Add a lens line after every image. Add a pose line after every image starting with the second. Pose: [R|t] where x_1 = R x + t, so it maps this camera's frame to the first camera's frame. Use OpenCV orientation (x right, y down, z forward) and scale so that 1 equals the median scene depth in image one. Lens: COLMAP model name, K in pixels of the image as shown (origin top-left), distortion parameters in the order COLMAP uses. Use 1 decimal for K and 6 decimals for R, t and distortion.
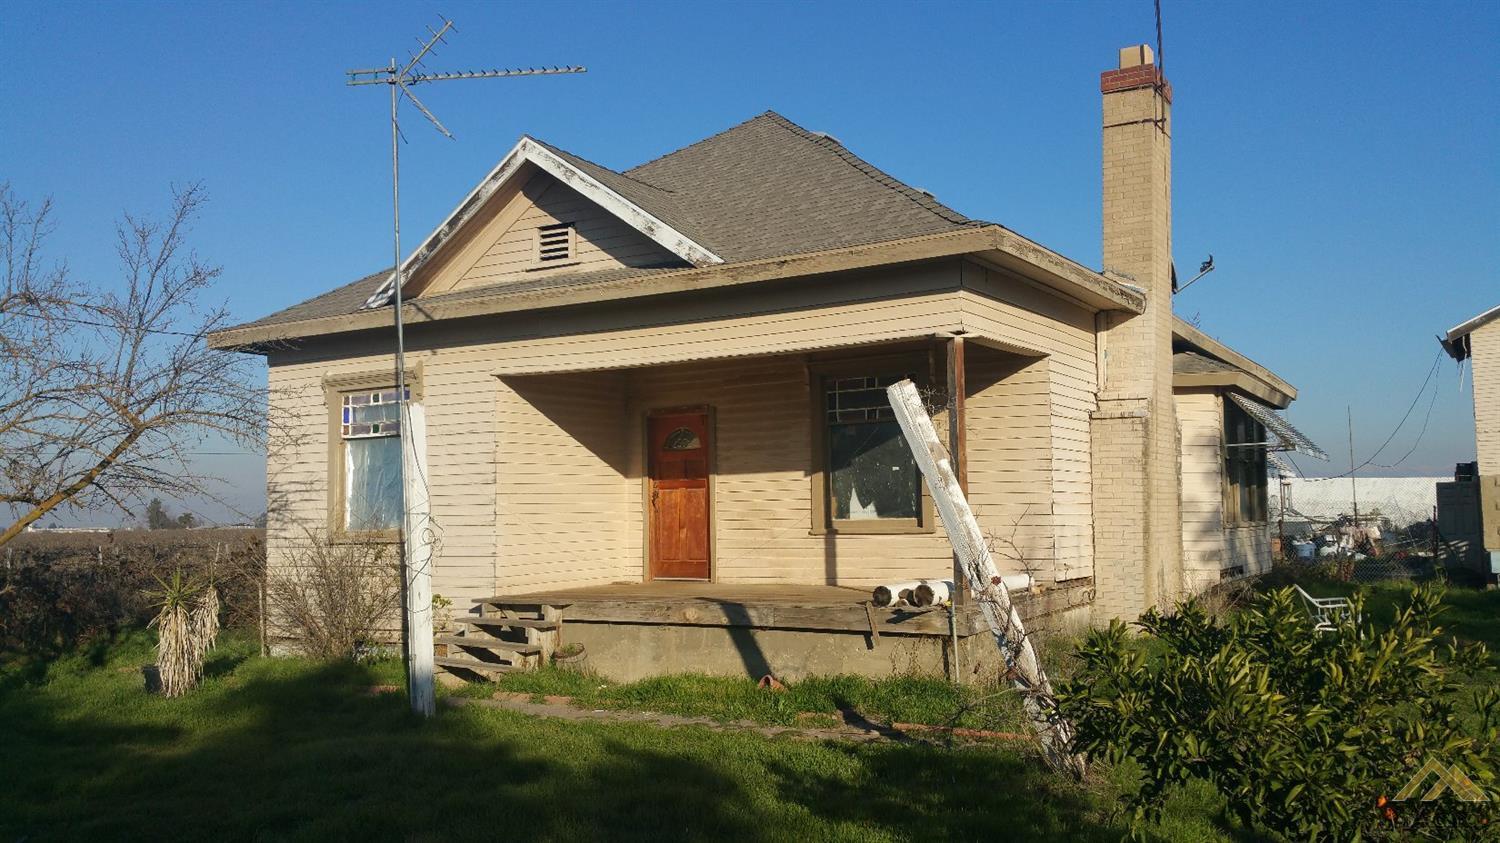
lens RADIAL K [[1226.3, 0, 750.0], [0, 1226.3, 421.5], [0, 0, 1]] dist [0.128850, -0.258363]
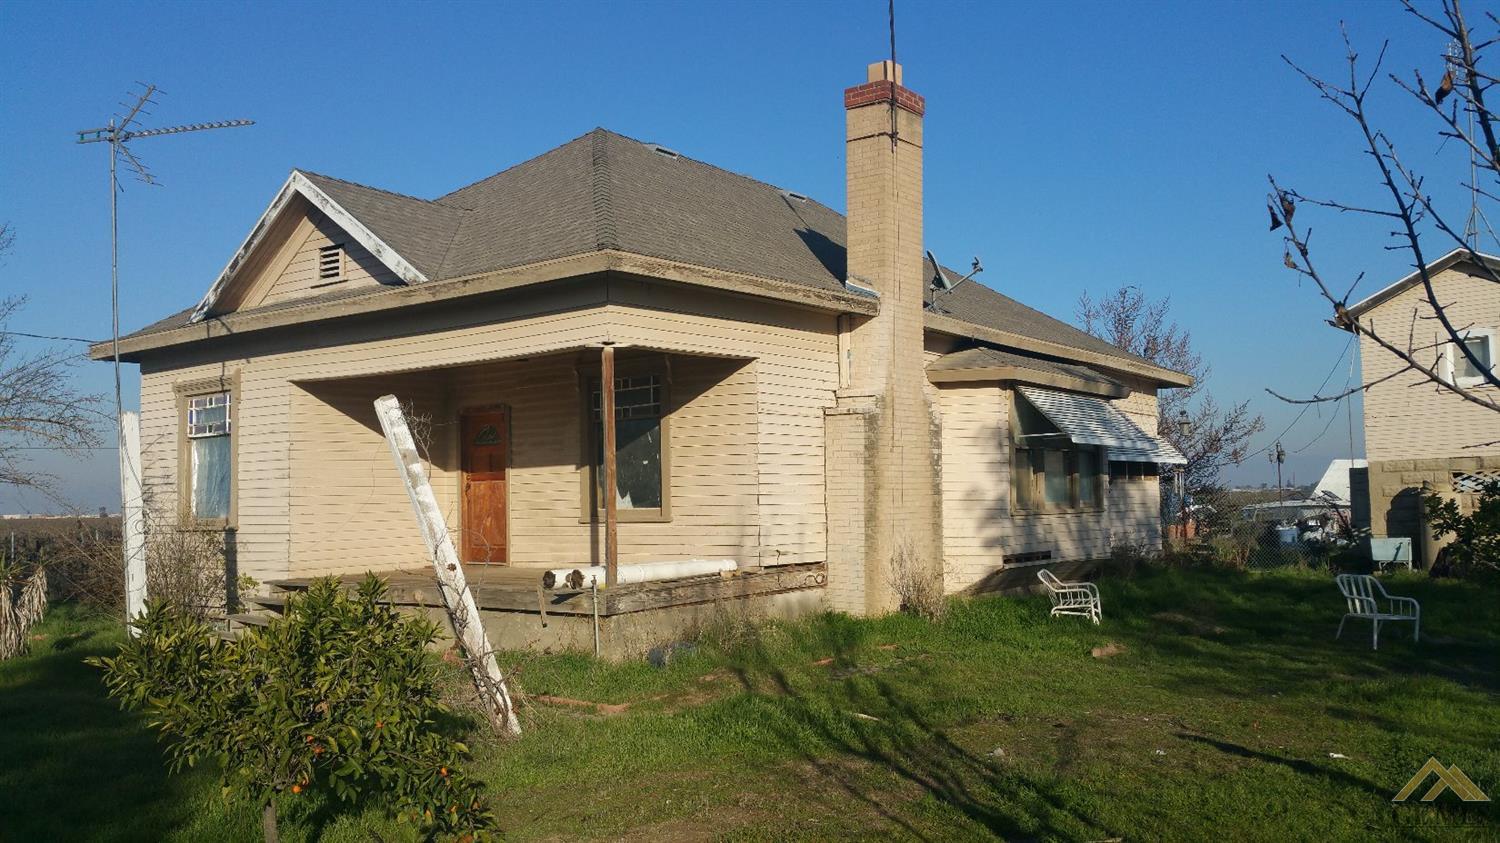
lens RADIAL K [[1226.3, 0, 750.0], [0, 1226.3, 421.5], [0, 0, 1]] dist [0.128850, -0.258363]
pose [[0.992333, -0.008812, -0.123281, 0.338114], [0.010680, 0.999838, 0.014499, -0.012650], [0.123134, -0.015704, 0.992266, -0.066636]]
